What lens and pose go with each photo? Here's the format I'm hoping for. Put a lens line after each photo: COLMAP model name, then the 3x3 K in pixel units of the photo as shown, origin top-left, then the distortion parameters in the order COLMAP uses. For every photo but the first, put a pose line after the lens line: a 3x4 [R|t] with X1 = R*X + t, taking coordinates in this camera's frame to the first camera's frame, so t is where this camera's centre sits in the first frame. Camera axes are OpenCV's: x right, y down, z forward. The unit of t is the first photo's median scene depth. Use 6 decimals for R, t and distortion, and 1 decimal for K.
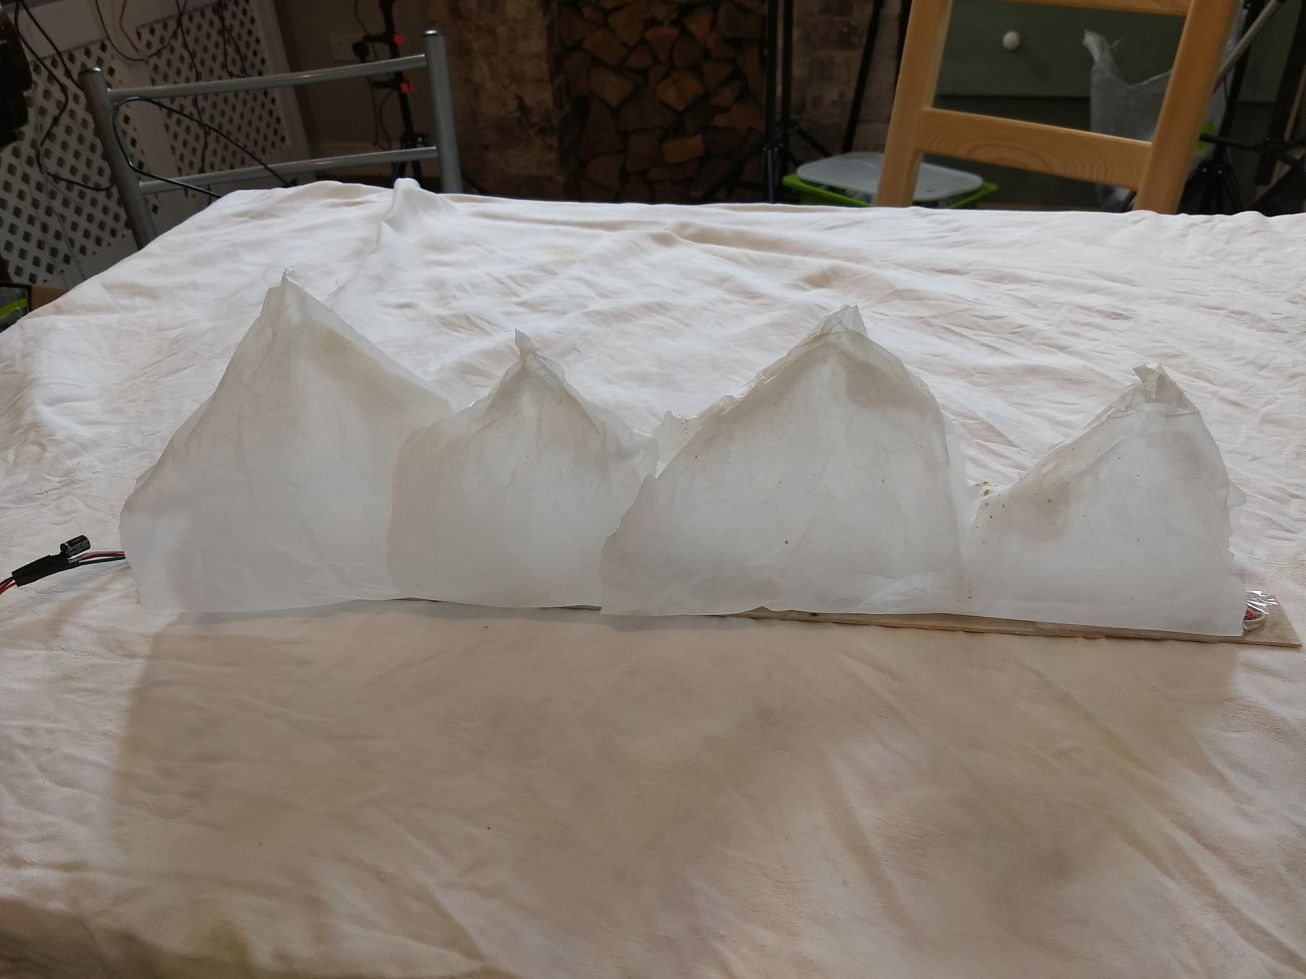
lens RADIAL K [[1027.4, 0, 673.1], [0, 1027.4, 490.7], [0, 0, 1]] dist [0.182046, -0.278934]
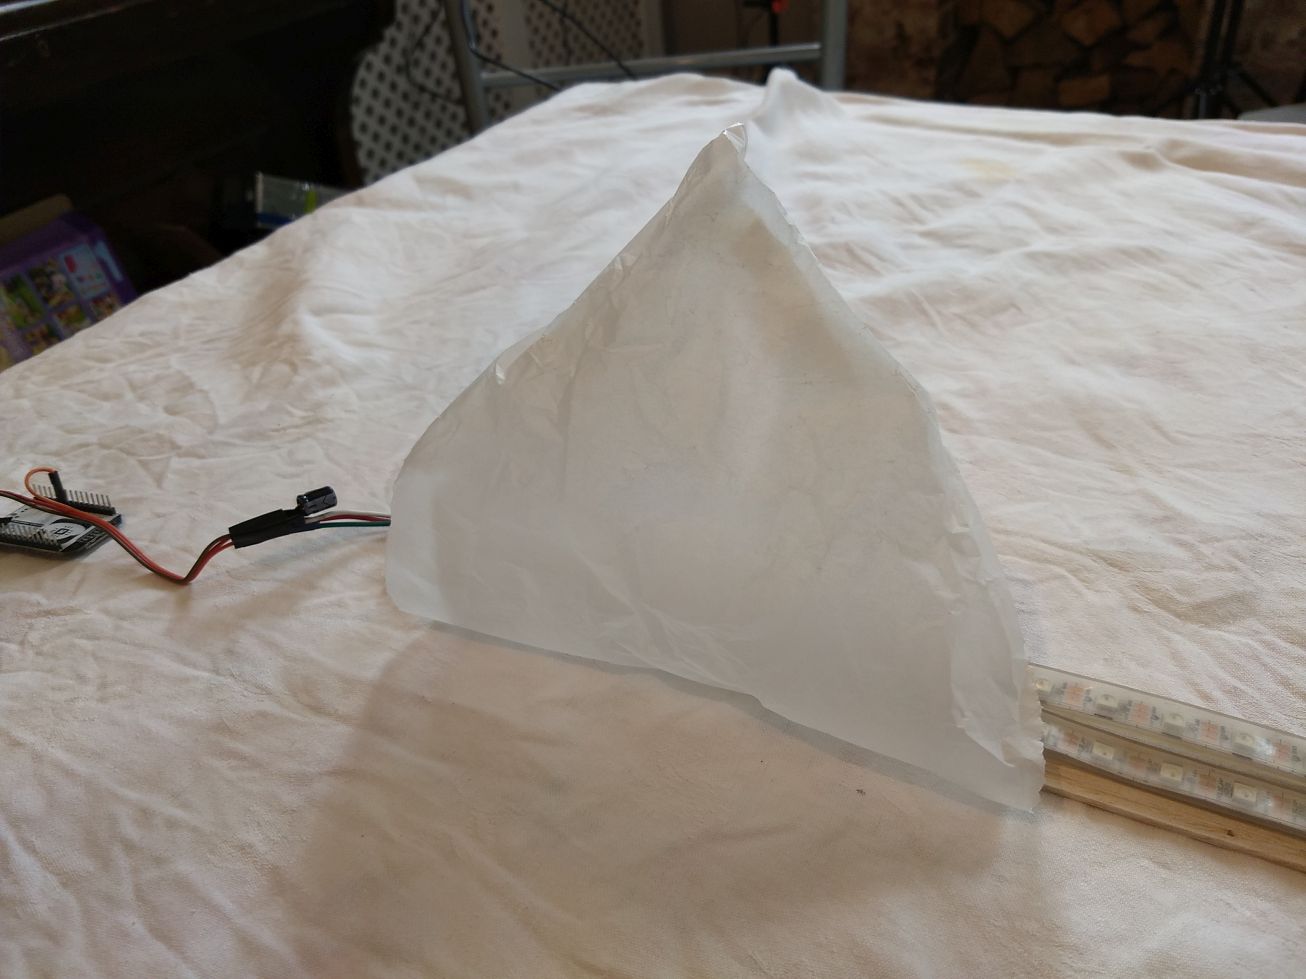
lens RADIAL K [[1034.9, 0, 653.0], [0, 1034.9, 489.5], [0, 0, 1]] dist [0.149541, -0.294974]
pose [[0.945819, 0.148840, -0.288572, -0.094658], [-0.138188, 0.988761, 0.057060, -0.027210], [0.293822, -0.014091, 0.955756, 0.280134]]
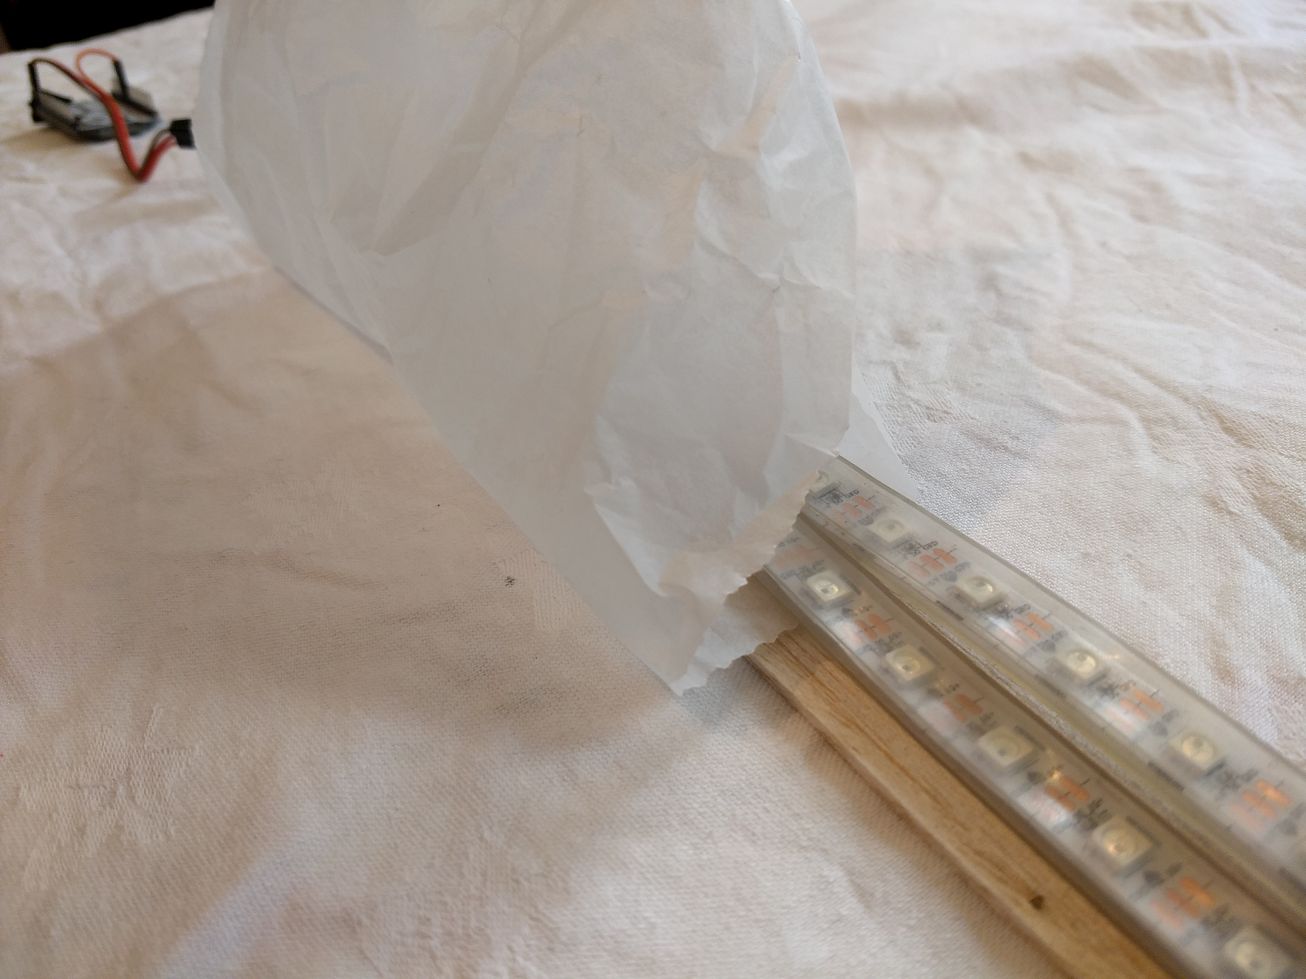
lens RADIAL K [[1073.9, 0, 653.0], [0, 1073.9, 489.5], [0, 0, 1]] dist [-0.003201, -0.069046]
pose [[0.662767, 0.433404, -0.610656, 0.028392], [-0.369046, 0.898622, 0.237244, 0.004943], [0.651571, 0.068122, 0.755523, 0.492727]]
